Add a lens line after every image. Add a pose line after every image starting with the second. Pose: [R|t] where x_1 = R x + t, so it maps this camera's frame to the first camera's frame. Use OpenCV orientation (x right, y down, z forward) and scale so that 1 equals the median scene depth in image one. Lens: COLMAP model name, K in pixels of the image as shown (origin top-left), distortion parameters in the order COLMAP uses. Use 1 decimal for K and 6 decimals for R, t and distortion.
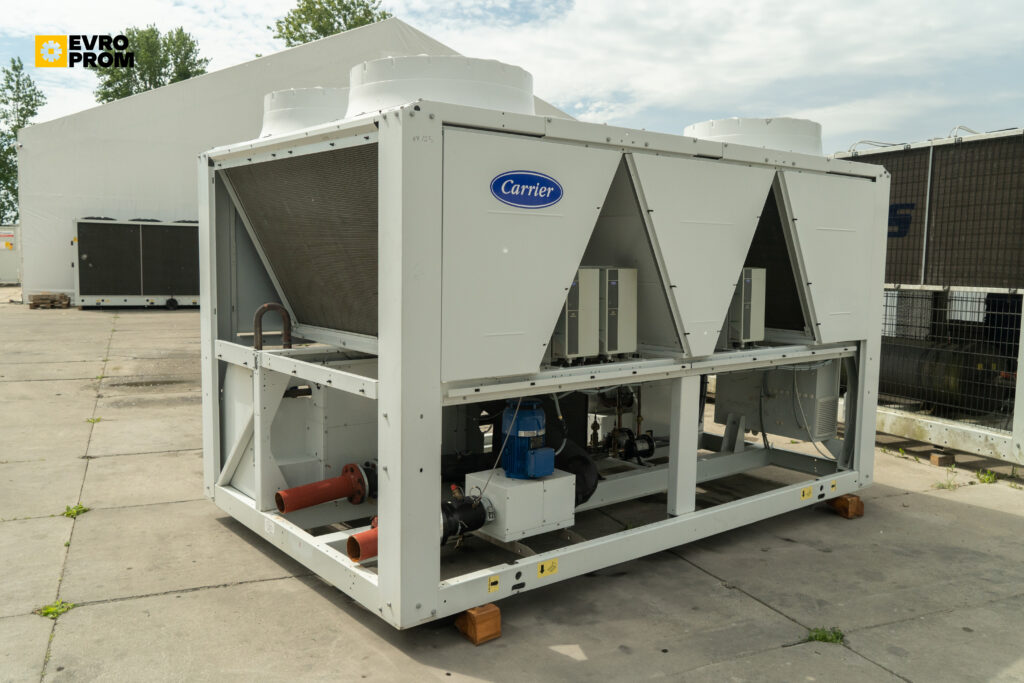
lens RADIAL K [[854.5, 0, 511.3], [0, 854.5, 345.4], [0, 0, 1]] dist [0.007937, -0.017397]
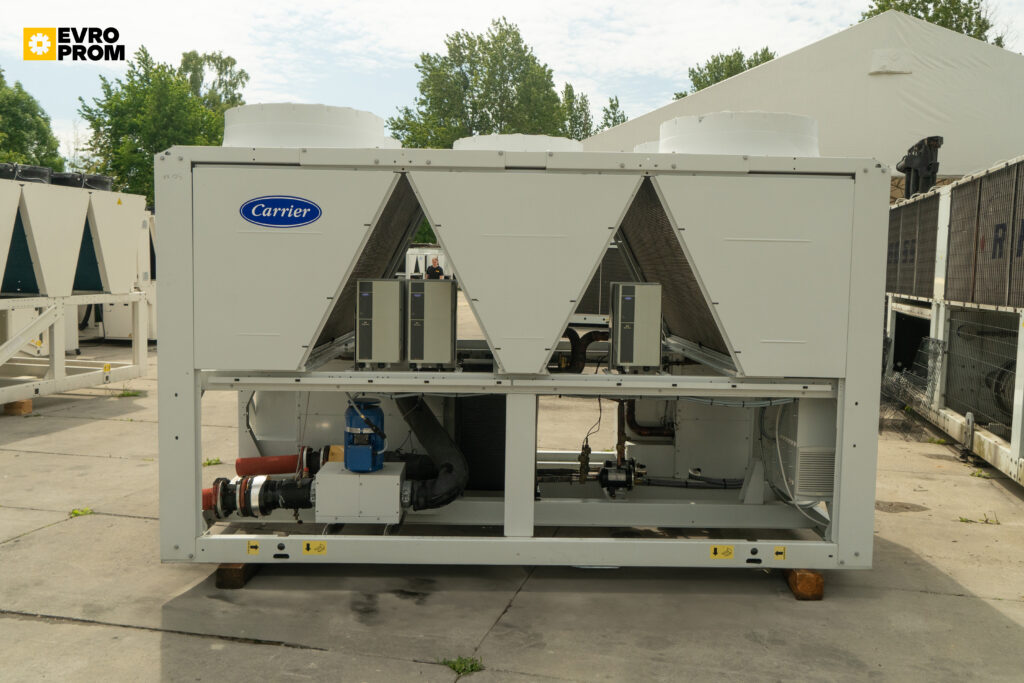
lens RADIAL K [[916.3, 0, 501.1], [0, 916.3, 340.2], [0, 0, 1]] dist [-0.020761, 0.046448]
pose [[0.792292, 0.046771, -0.608347, 0.901267], [-0.070416, 0.997405, -0.015024, -0.008570], [0.606065, 0.054741, 0.793529, 0.176992]]
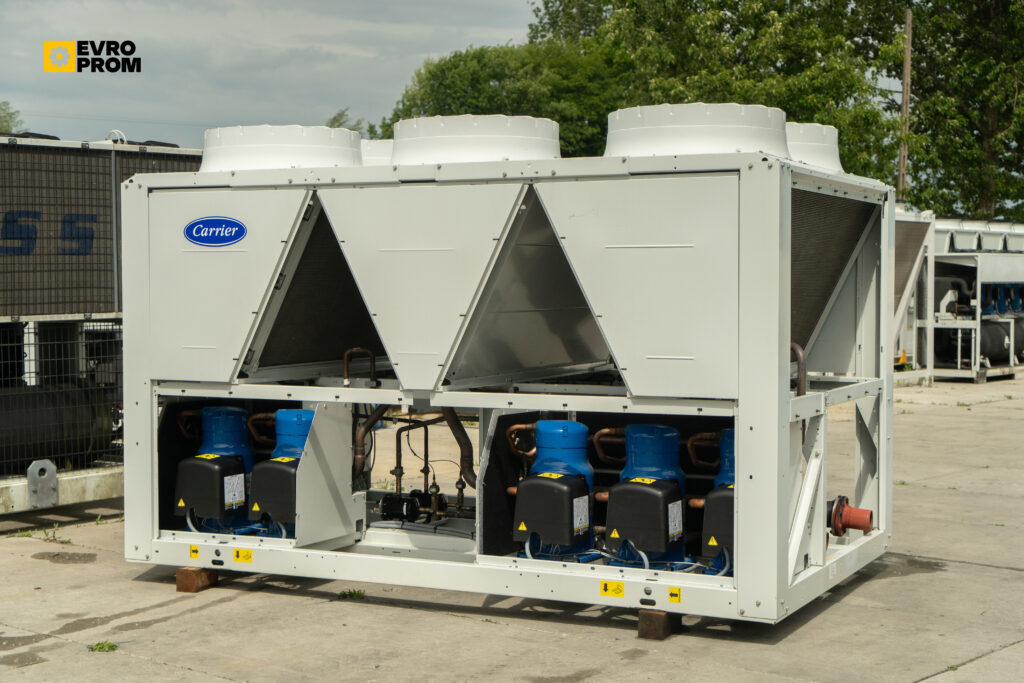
lens RADIAL K [[1643.2, 0, 519.8], [0, 1643.2, 338.2], [0, 0, 1]] dist [0.007881, 0.000000]
pose [[0.432027, 0.017975, -0.901682, 2.070147], [-0.091675, 0.995498, -0.024080, -0.010328], [0.897189, 0.093065, 0.431730, 0.337629]]
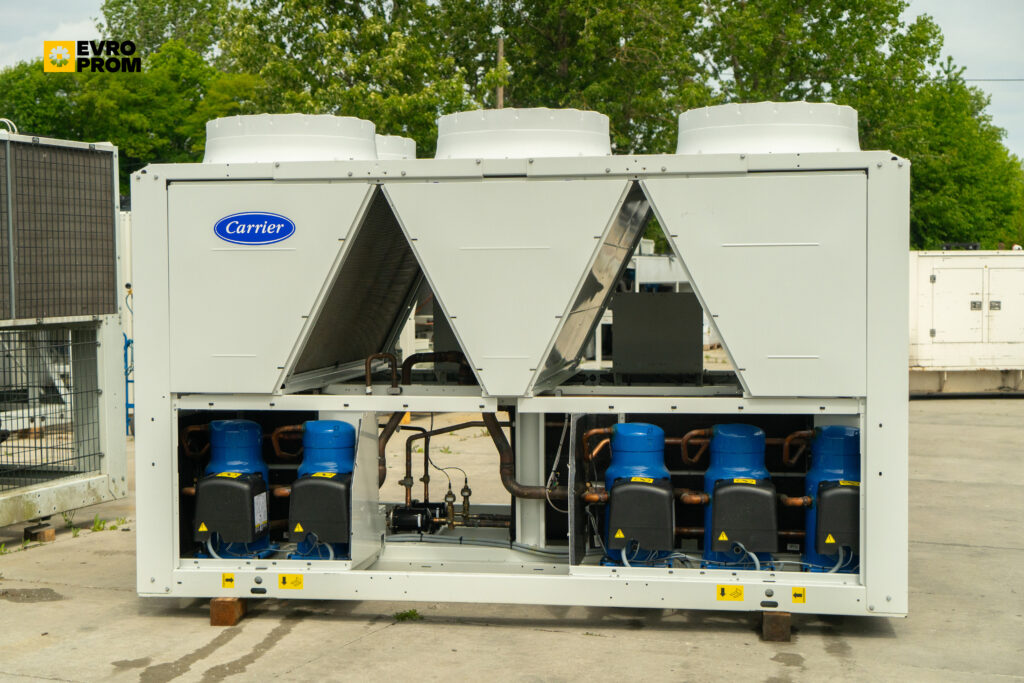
lens RADIAL K [[1500.7, 0, 510.3], [0, 1500.7, 336.9], [0, 0, 1]] dist [0.005369, 0.000000]
pose [[0.684475, 0.008402, -0.728988, 1.488549], [-0.064153, 0.996749, -0.048748, 0.031019], [0.726209, 0.080133, 0.682788, -0.082907]]
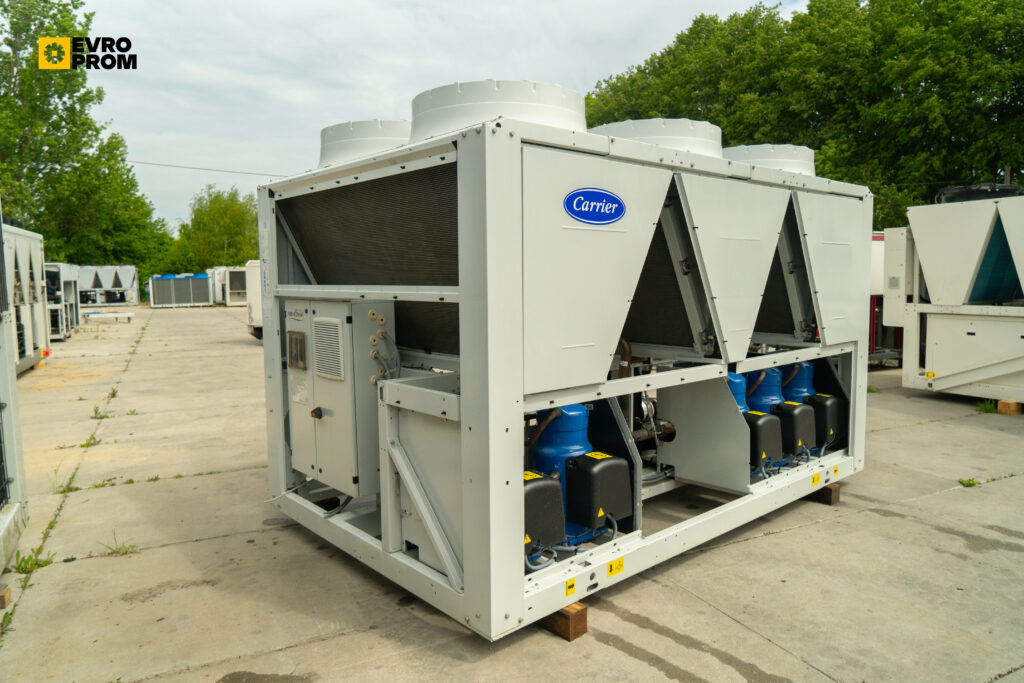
lens RADIAL K [[690.4, 0, 520.7], [0, 690.4, 339.8], [0, 0, 1]] dist [-0.022893, 0.003015]
pose [[0.998313, -0.029073, 0.050262, -0.104341], [0.029903, 0.999427, -0.015846, -0.008359], [-0.049773, 0.017323, 0.998610, 0.149482]]
